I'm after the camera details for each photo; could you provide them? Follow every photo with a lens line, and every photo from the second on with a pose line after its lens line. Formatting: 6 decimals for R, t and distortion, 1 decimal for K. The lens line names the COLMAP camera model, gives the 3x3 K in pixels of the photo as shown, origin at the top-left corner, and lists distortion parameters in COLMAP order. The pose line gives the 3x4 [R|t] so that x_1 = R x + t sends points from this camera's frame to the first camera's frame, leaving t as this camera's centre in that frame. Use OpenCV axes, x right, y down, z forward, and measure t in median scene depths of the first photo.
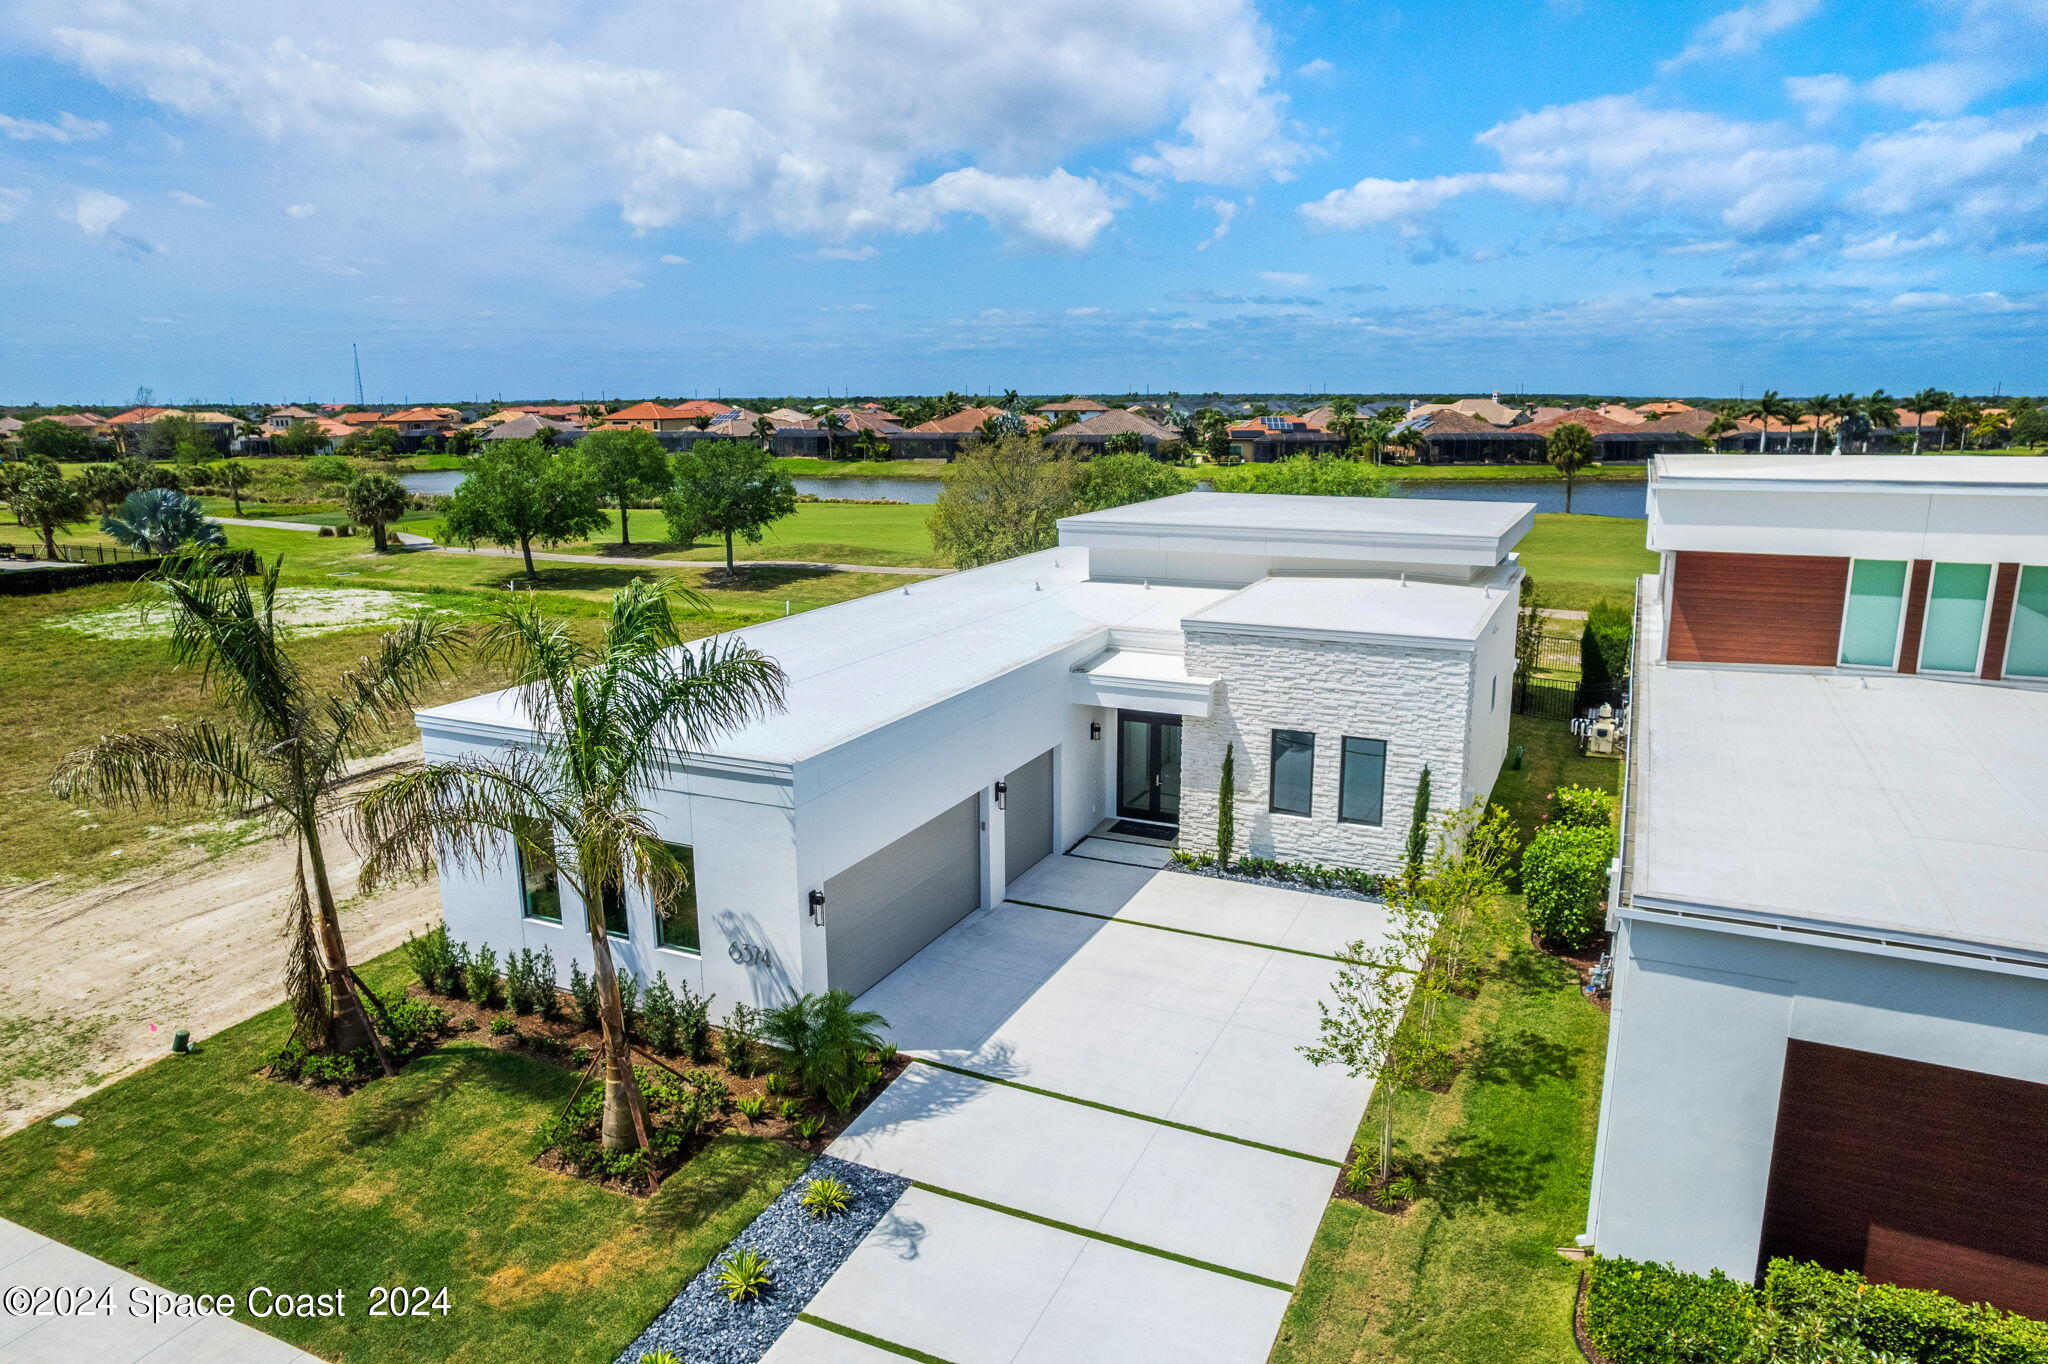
lens RADIAL K [[1309.7, 0, 1032.5], [0, 1309.7, 691.6], [0, 0, 1]] dist [-0.076780, 0.068588]
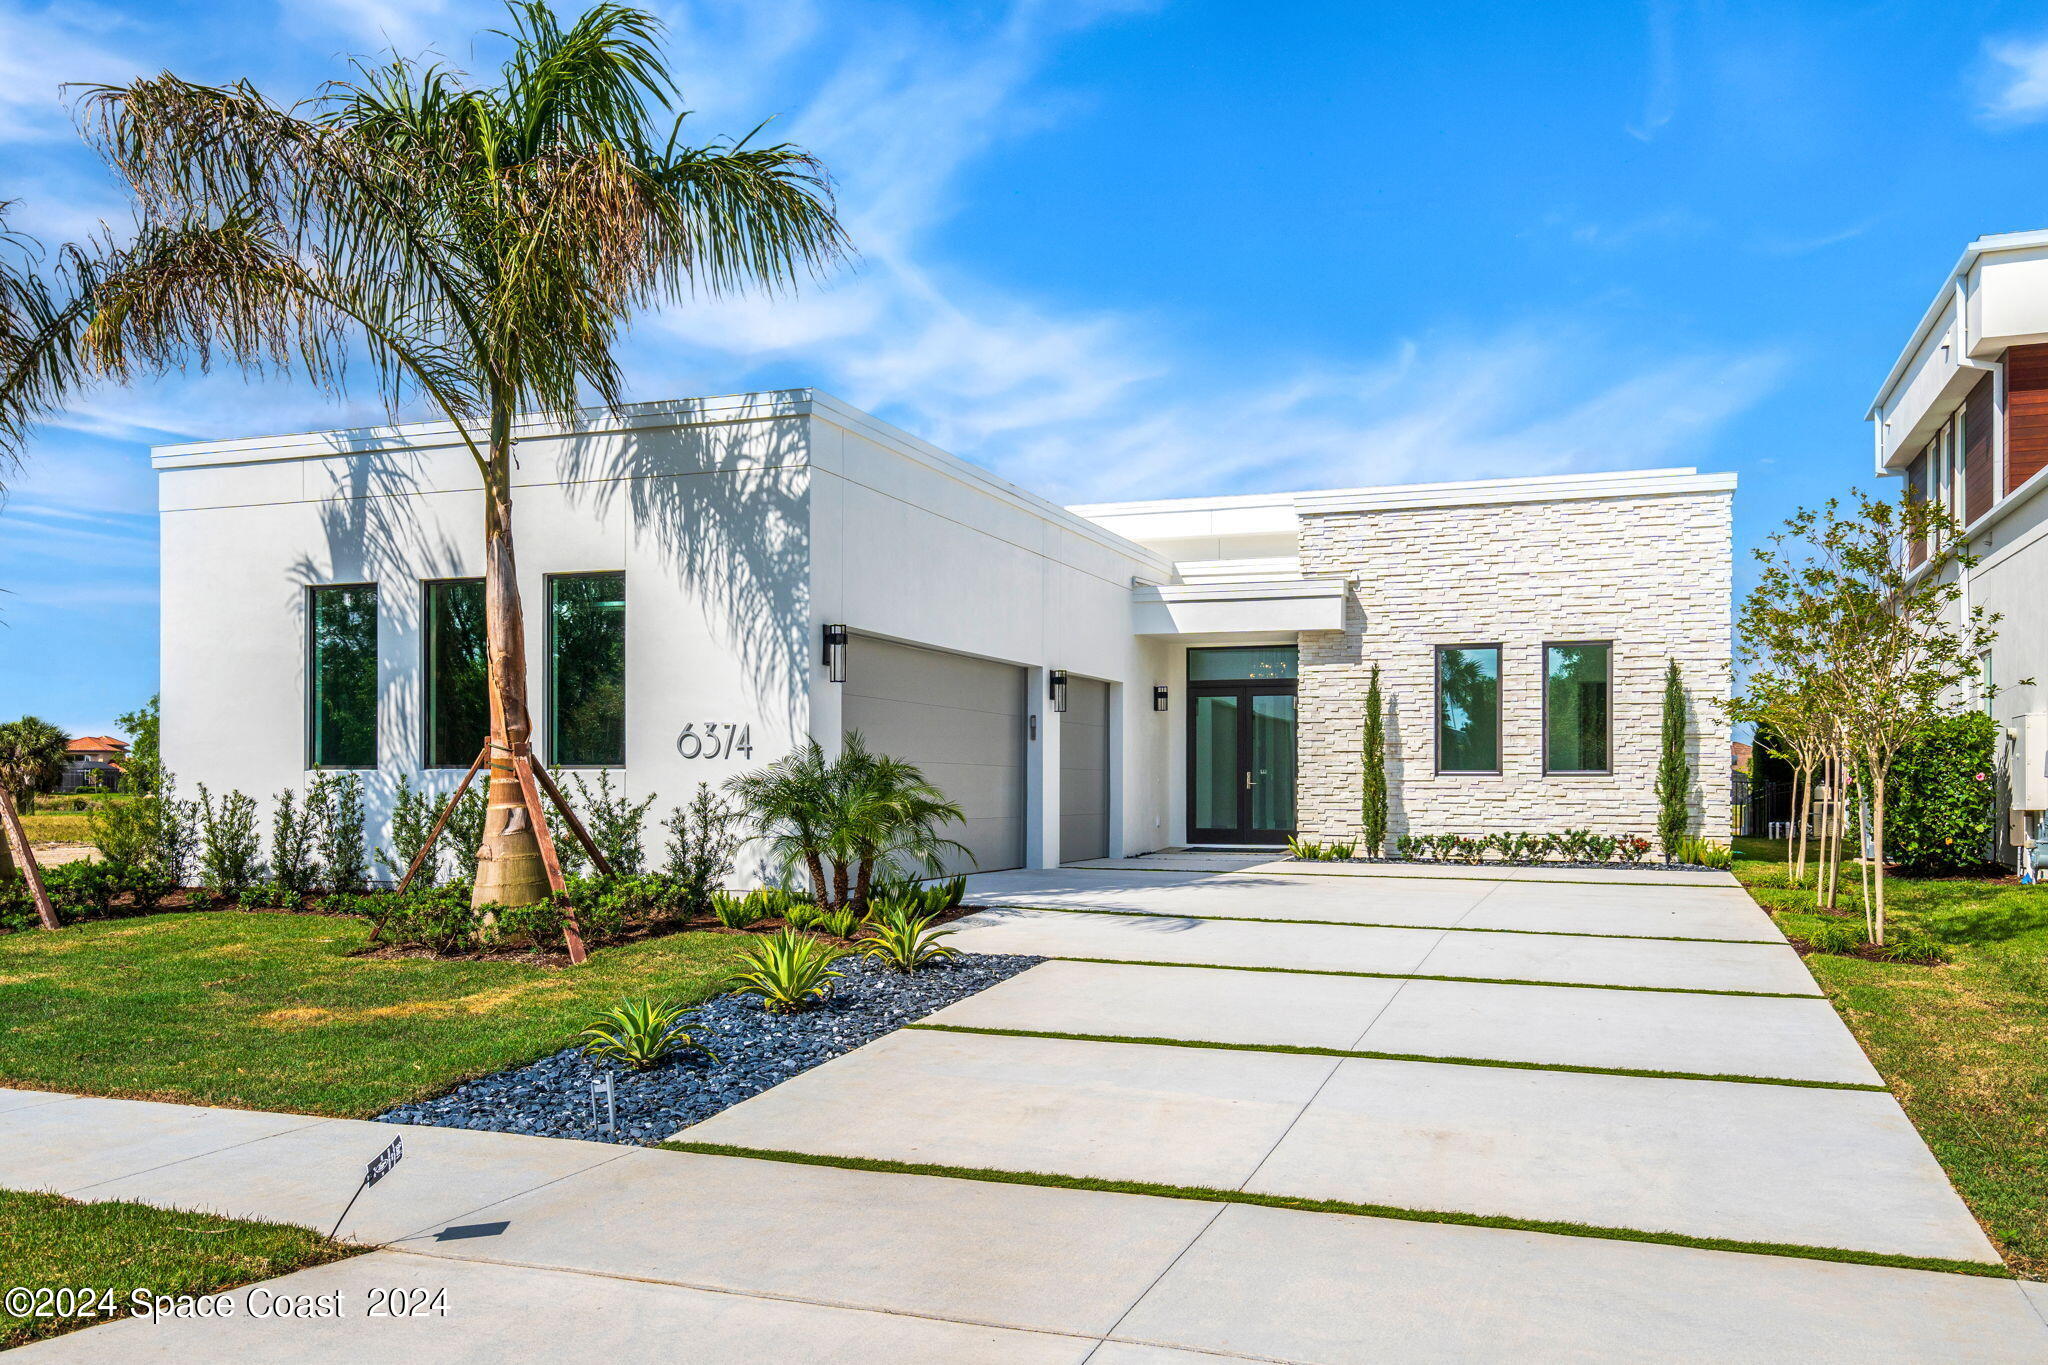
lens RADIAL K [[1660.7, 0, 1017.7], [0, 1660.7, 767.7], [0, 0, 1]] dist [0.001210, -0.001161]
pose [[0.997117, 0.005553, 0.075678, -0.104111], [0.012200, 0.972614, -0.232106, 0.300282], [-0.074894, 0.232360, 0.969742, 0.192931]]
